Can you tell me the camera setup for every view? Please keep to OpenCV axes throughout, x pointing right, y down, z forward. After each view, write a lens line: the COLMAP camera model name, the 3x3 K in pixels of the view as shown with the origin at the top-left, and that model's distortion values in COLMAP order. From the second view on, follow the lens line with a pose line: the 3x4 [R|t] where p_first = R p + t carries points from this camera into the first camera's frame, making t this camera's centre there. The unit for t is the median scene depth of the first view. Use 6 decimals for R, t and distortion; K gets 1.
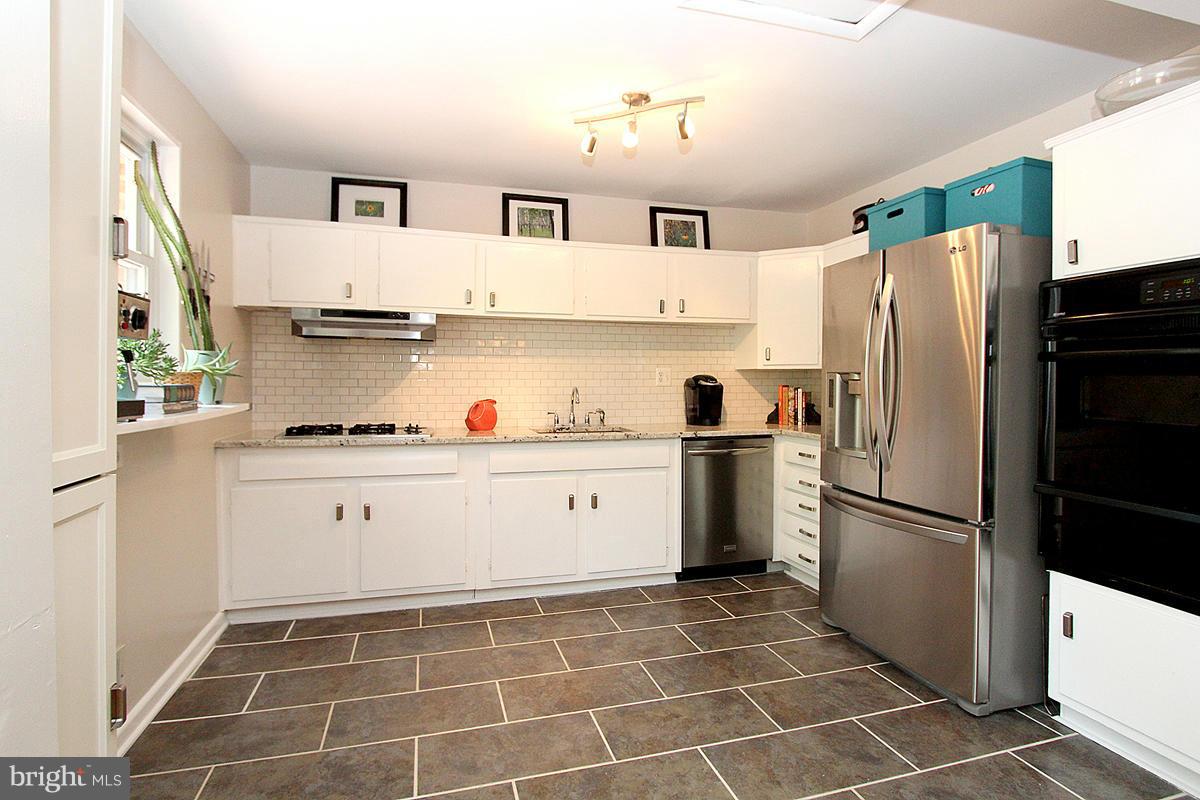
lens RADIAL K [[587.8, 0, 566.6], [0, 587.8, 384.3], [0, 0, 1]] dist [-0.033709, 0.001422]
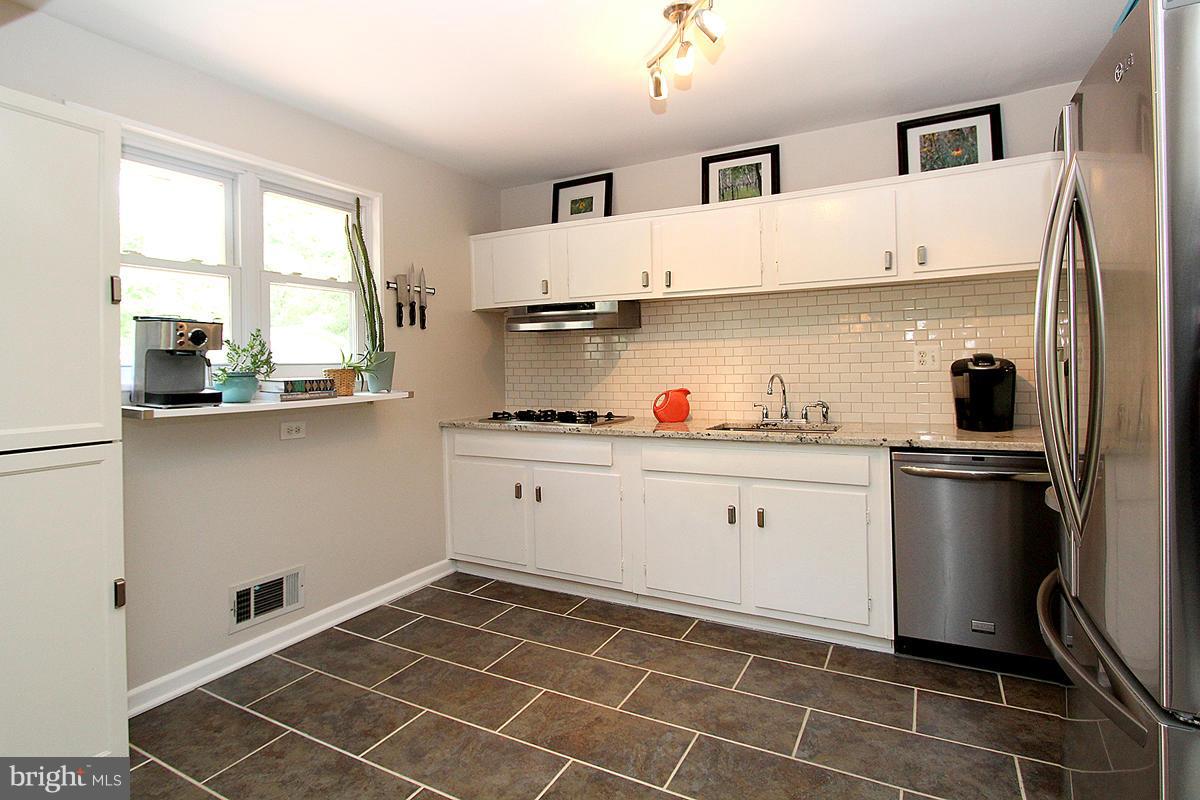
lens RADIAL K [[587.8, 0, 607.8], [0, 587.8, 364.8], [0, 0, 1]] dist [-0.033709, 0.001422]
pose [[0.729200, -0.016730, -0.684096, 0.426874], [0.015610, 0.999848, -0.007812, -0.005872], [0.684122, -0.004982, 0.729350, 0.269879]]
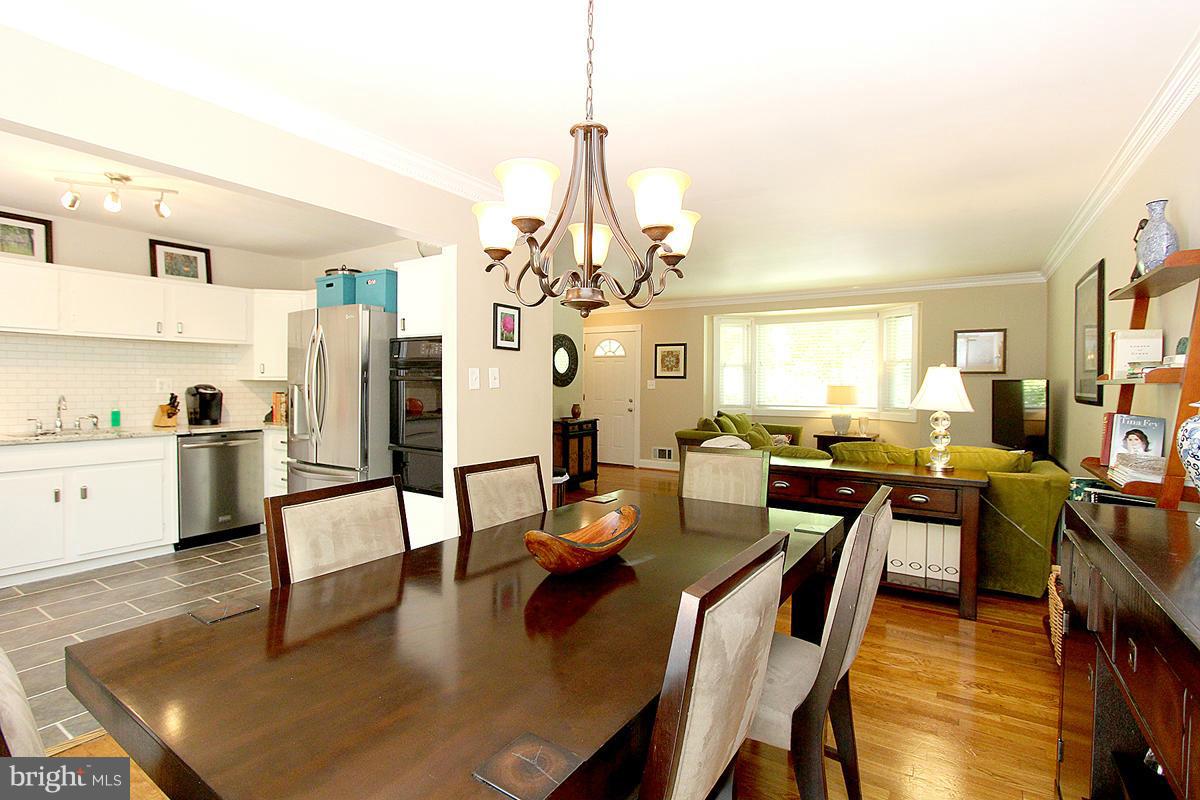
lens RADIAL K [[575.8, 0, 608.2], [0, 575.8, 395.6], [0, 0, 1]] dist [-0.015945, 0.001961]
pose [[0.726060, -0.009372, 0.687568, 0.027420], [0.000326, 0.999912, 0.013284, -0.008924], [-0.687631, -0.009421, 0.725999, -0.521144]]
